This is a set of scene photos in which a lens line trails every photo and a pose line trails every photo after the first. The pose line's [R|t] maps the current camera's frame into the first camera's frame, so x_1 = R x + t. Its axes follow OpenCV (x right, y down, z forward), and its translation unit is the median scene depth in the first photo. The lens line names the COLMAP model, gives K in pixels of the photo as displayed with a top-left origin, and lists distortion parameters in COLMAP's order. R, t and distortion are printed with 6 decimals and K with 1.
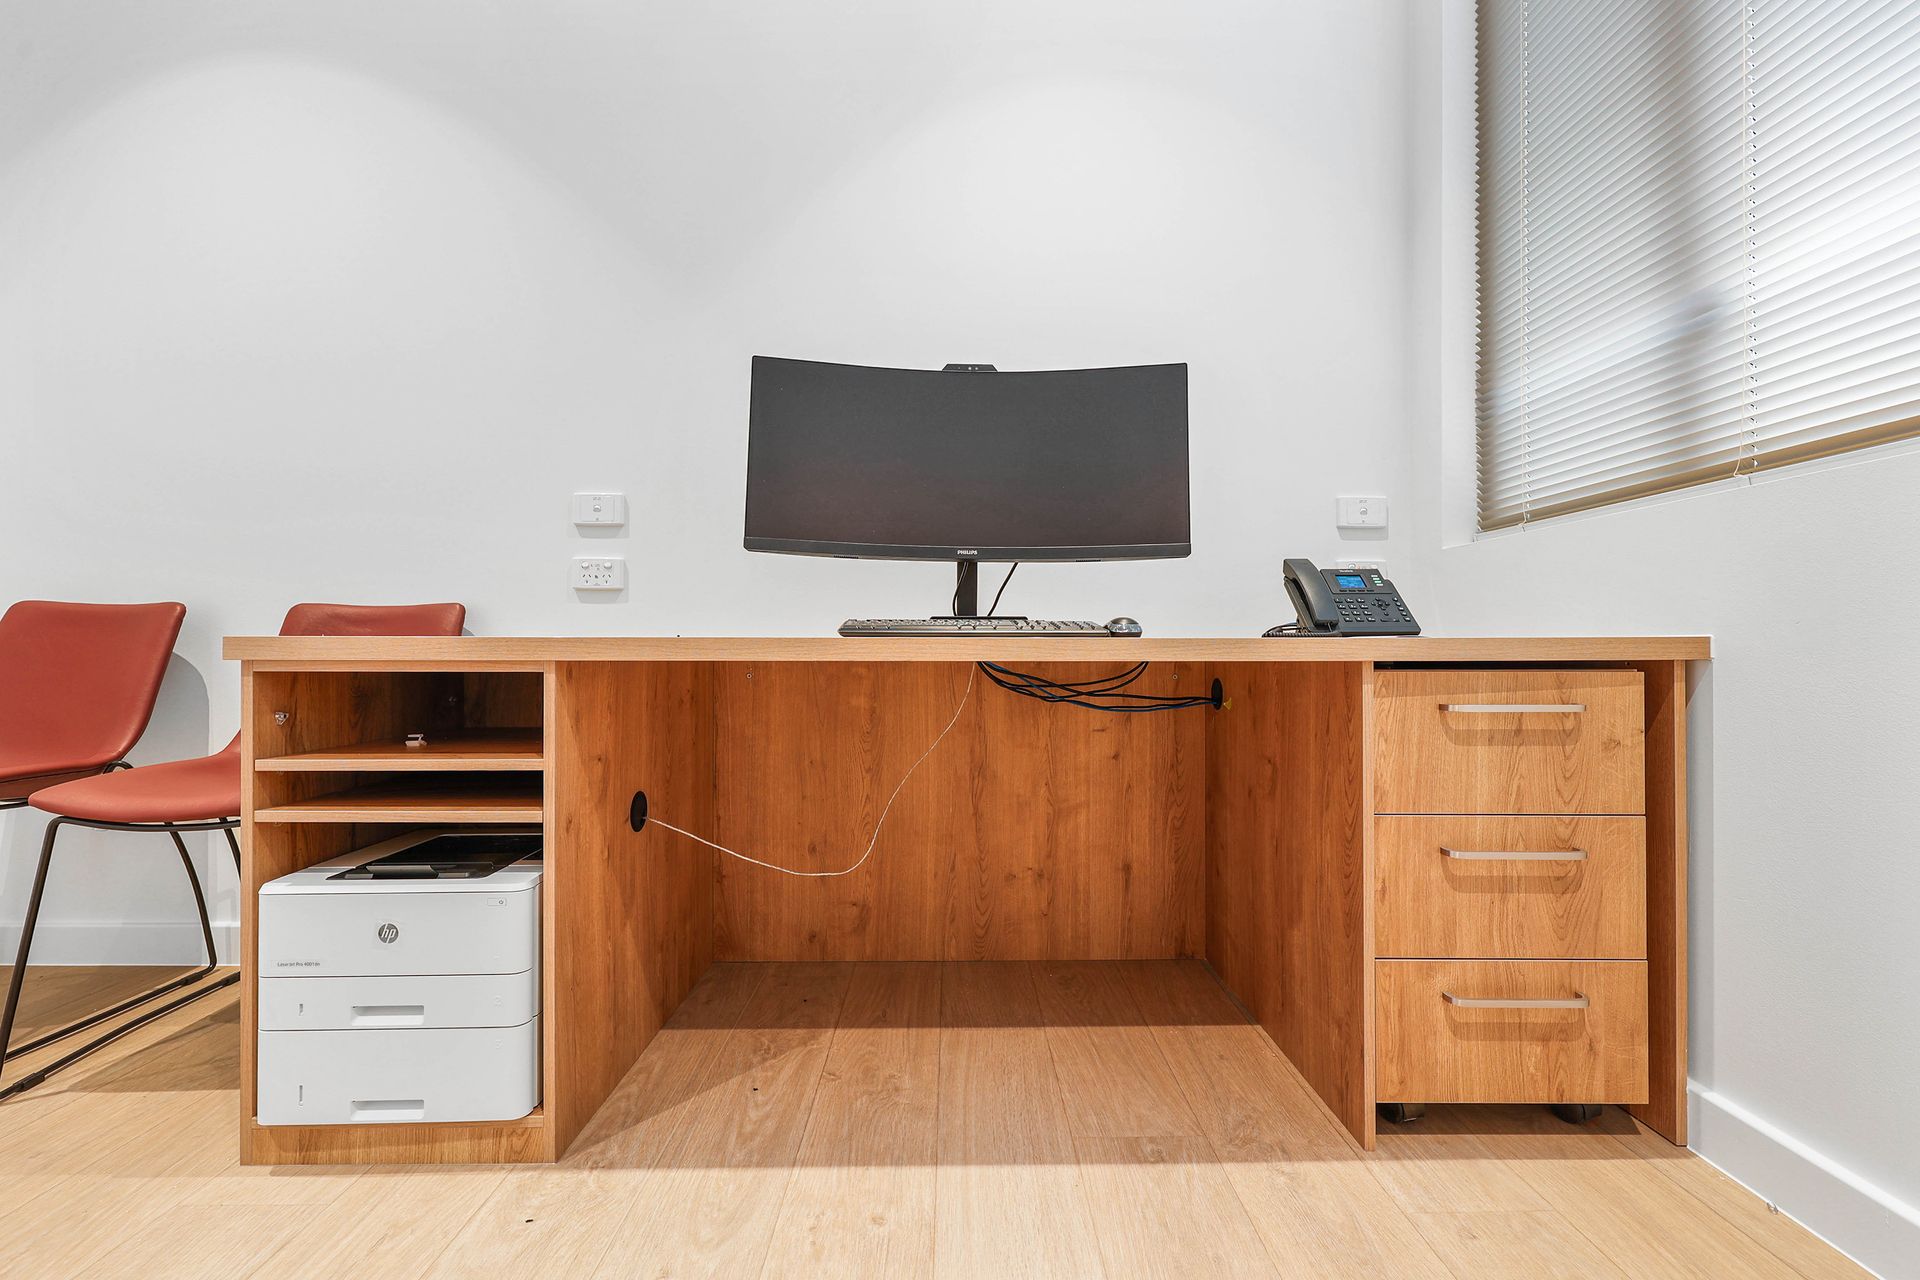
lens RADIAL K [[773.1, 0, 963.4], [0, 773.1, 648.0], [0, 0, 1]] dist [0.000646, -0.000553]
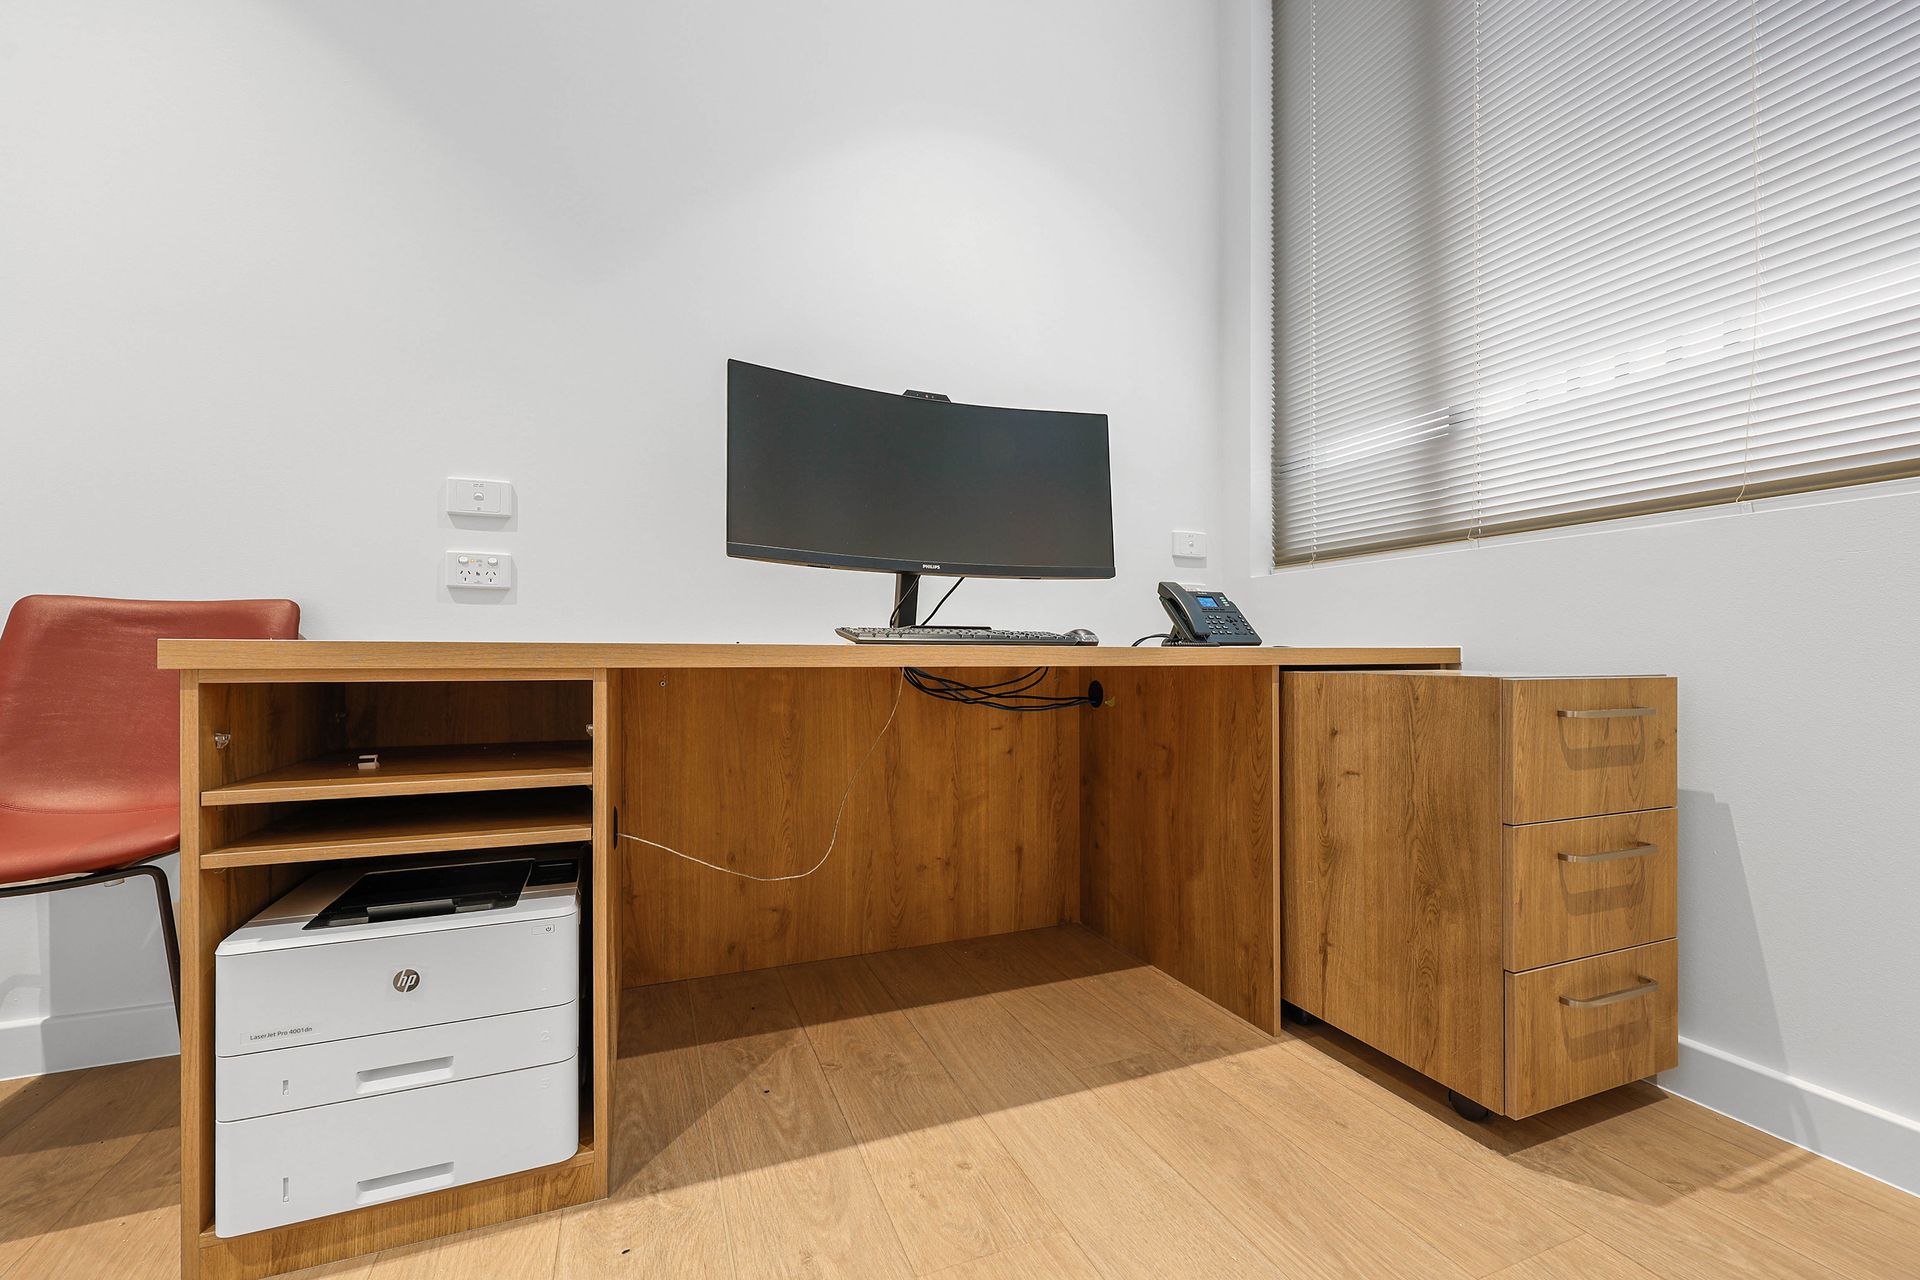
lens RADIAL K [[773.1, 0, 960.5], [0, 773.1, 655.7], [0, 0, 1]] dist [0.000646, -0.000553]
pose [[0.934358, 0.000431, 0.356335, -0.384376], [-0.001019, 0.999998, 0.001463, -0.000361], [-0.356334, -0.001730, 0.934357, -0.032581]]
